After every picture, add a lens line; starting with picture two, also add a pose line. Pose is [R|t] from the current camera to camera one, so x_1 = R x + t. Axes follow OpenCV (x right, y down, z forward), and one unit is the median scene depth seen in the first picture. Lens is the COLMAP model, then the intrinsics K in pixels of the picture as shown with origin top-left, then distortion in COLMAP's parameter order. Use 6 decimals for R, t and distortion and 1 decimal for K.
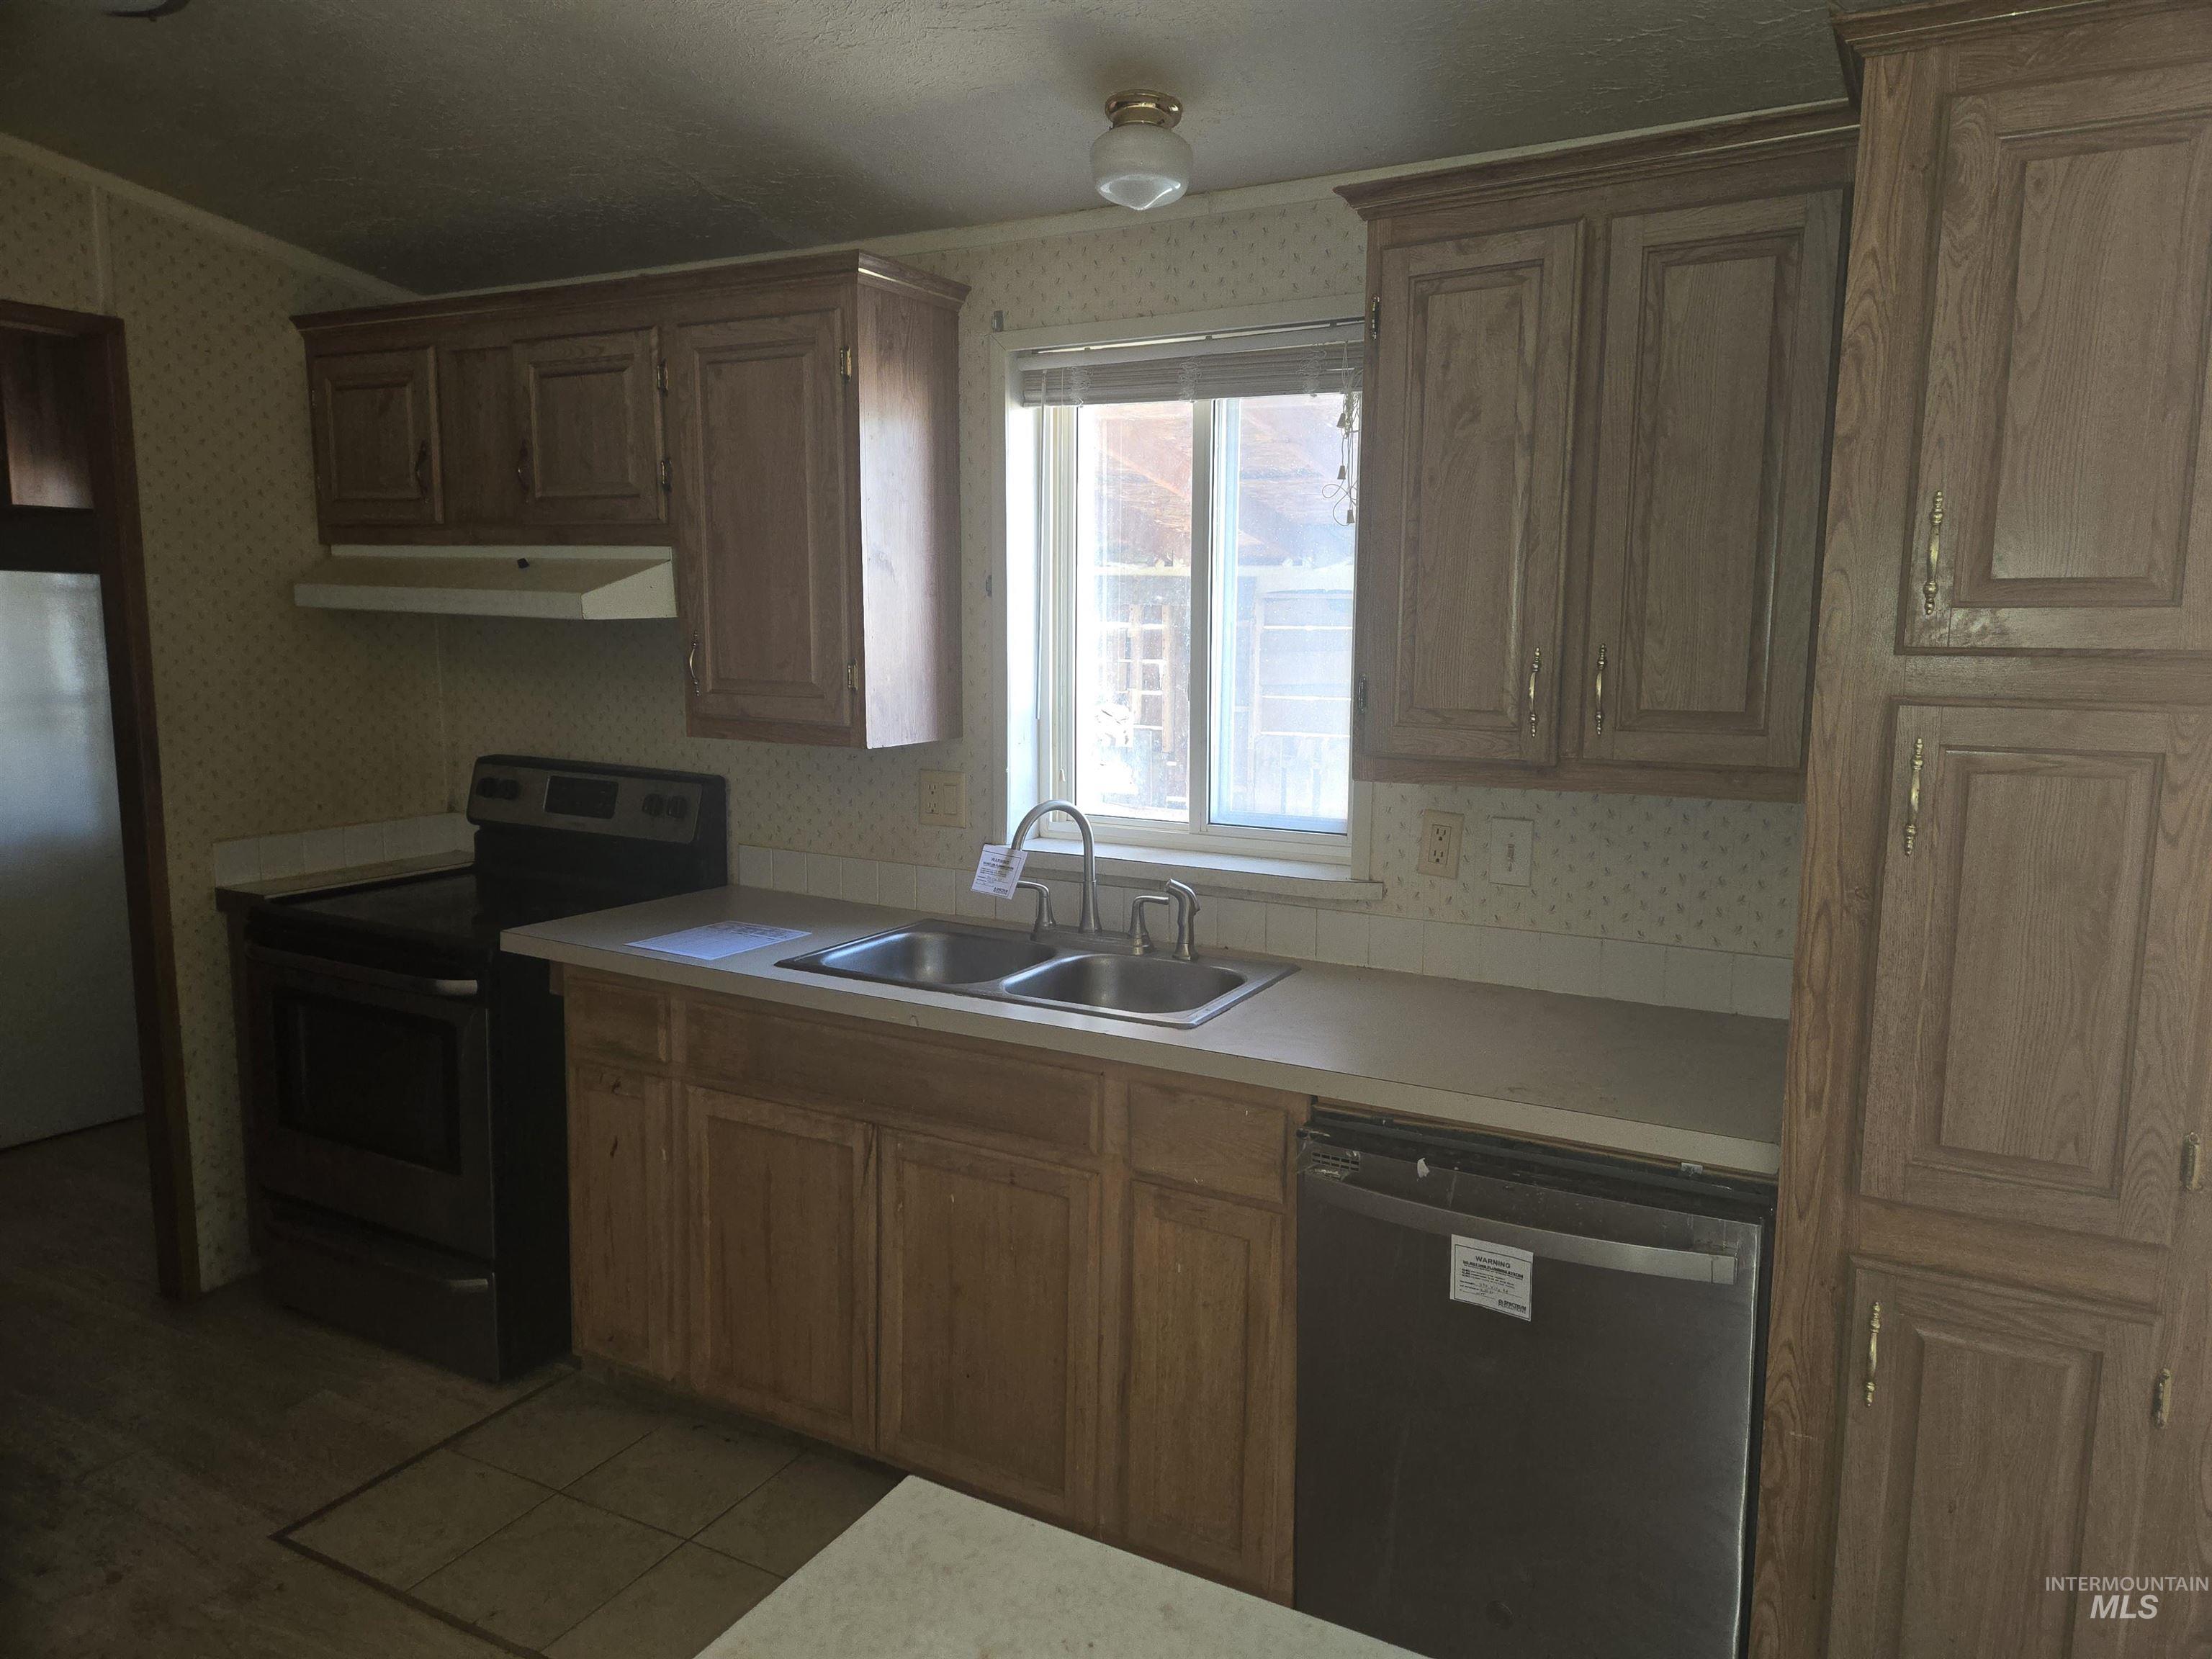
lens RADIAL K [[1503.7, 0, 1099.9], [0, 1503.7, 823.6], [0, 0, 1]] dist [0.073777, -0.051465]
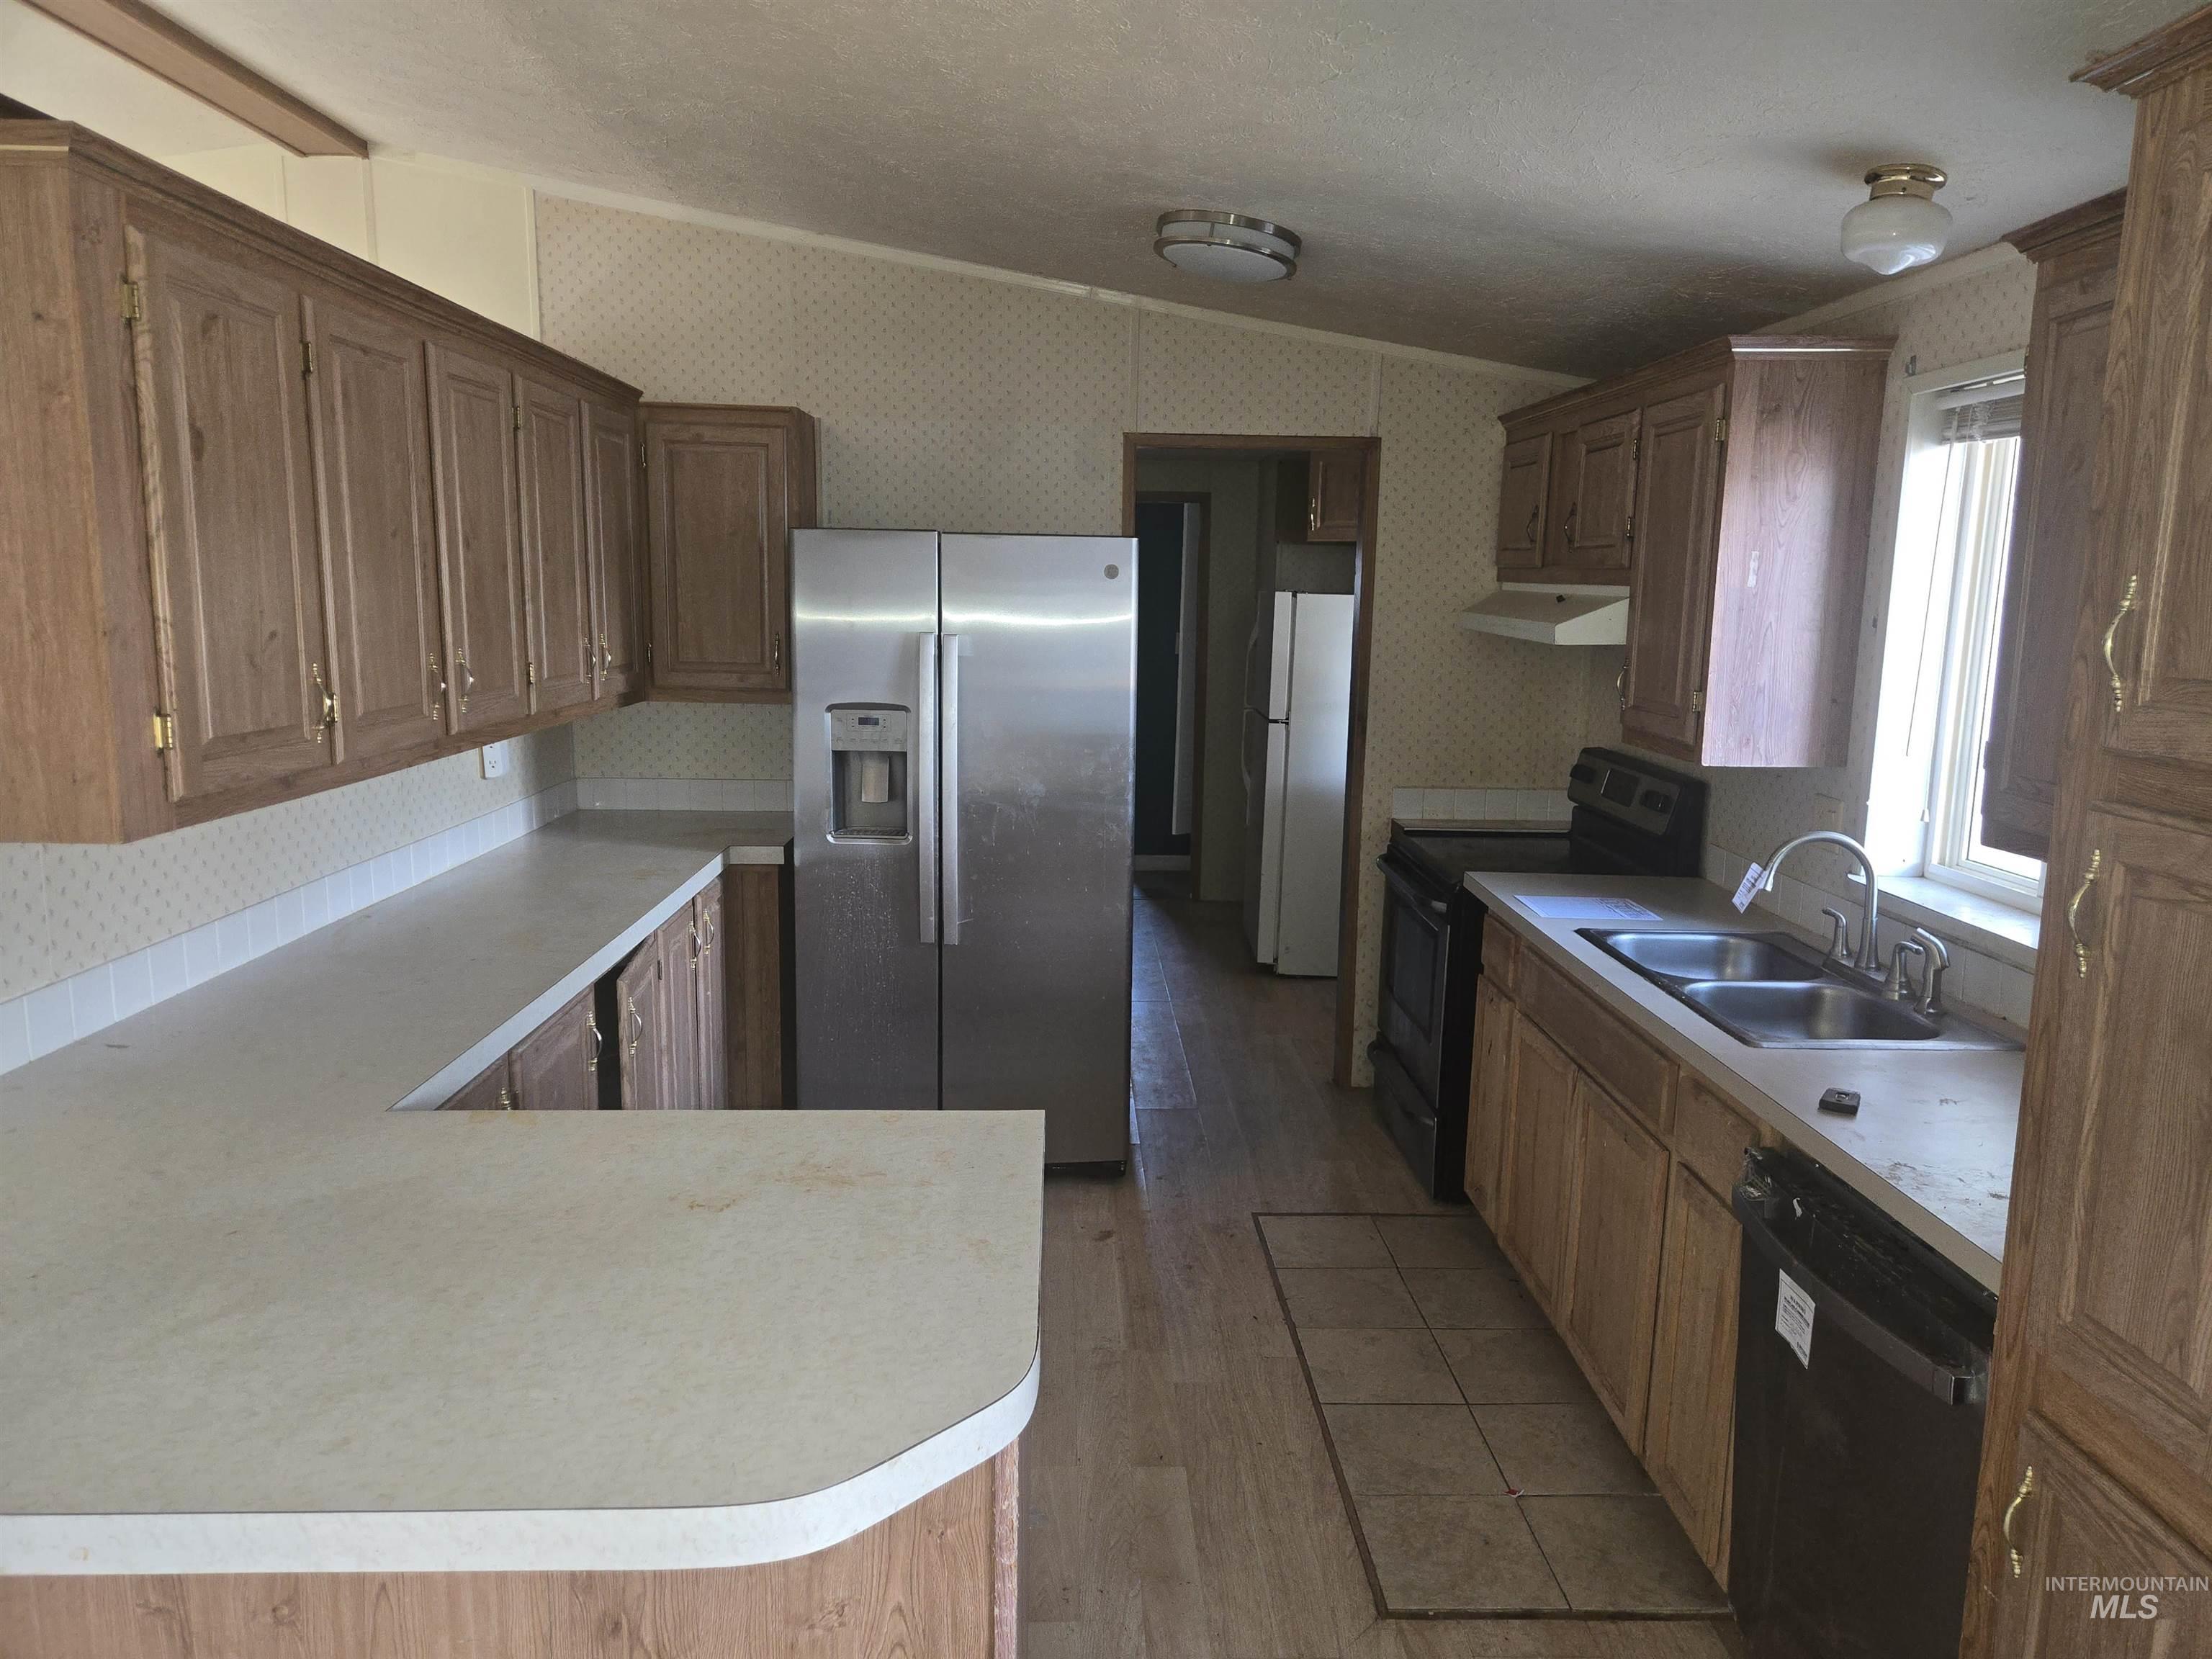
lens RADIAL K [[1503.7, 0, 1106.9], [0, 1503.7, 832.8], [0, 0, 1]] dist [0.073777, -0.051465]
pose [[0.506574, 0.143560, -0.850161, 0.582443], [-0.133380, 0.987219, 0.087229, -0.038965], [0.851817, 0.069206, 0.519248, 0.023335]]
